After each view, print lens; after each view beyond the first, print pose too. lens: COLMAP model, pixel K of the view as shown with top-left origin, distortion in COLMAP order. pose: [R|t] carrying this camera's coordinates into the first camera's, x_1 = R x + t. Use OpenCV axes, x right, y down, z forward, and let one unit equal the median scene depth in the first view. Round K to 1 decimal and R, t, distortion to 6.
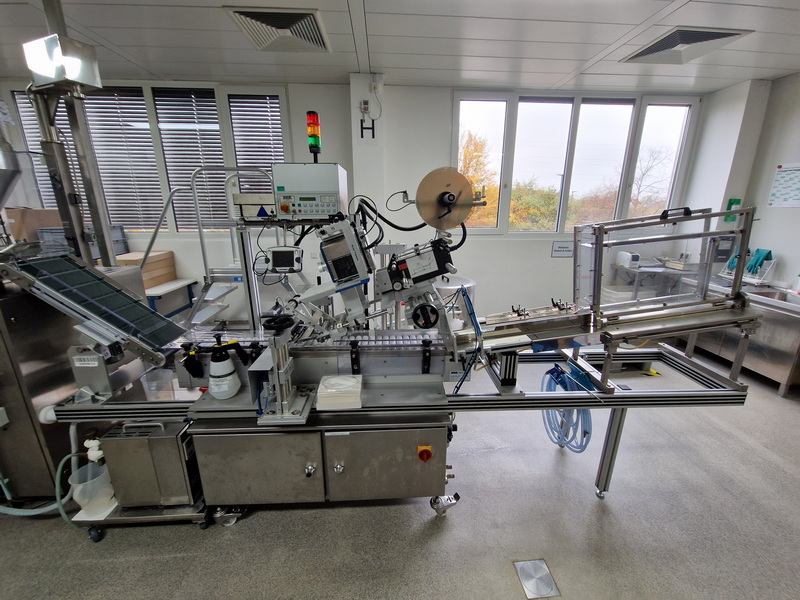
lens RADIAL K [[325.9, 0, 404.0], [0, 325.9, 297.3], [0, 0, 1]] dist [0.003852, -0.003441]
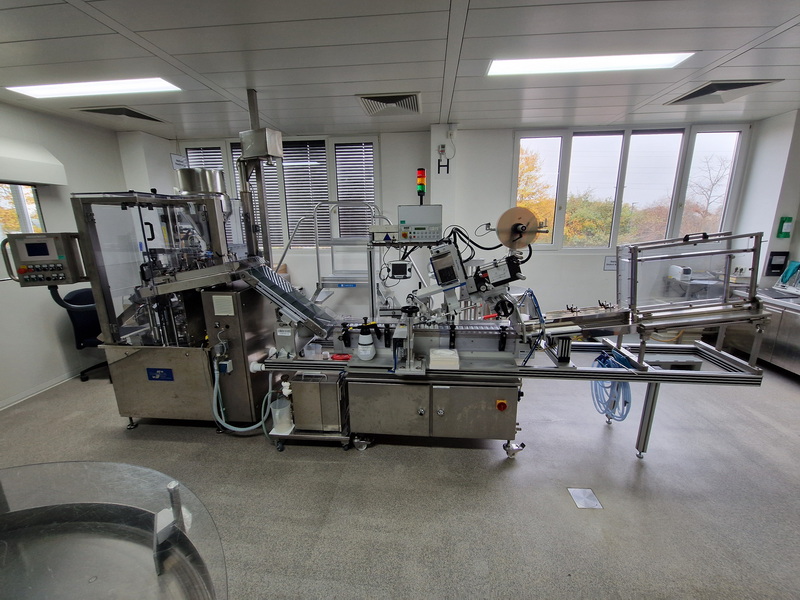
lens RADIAL K [[325.9, 0, 404.2], [0, 325.9, 296.8], [0, 0, 1]] dist [0.003852, -0.003441]
pose [[0.990299, 0.017467, -0.137848, -0.148102], [-0.023231, 0.998917, -0.040319, 0.062520], [0.136994, 0.043130, 0.989632, -0.426204]]
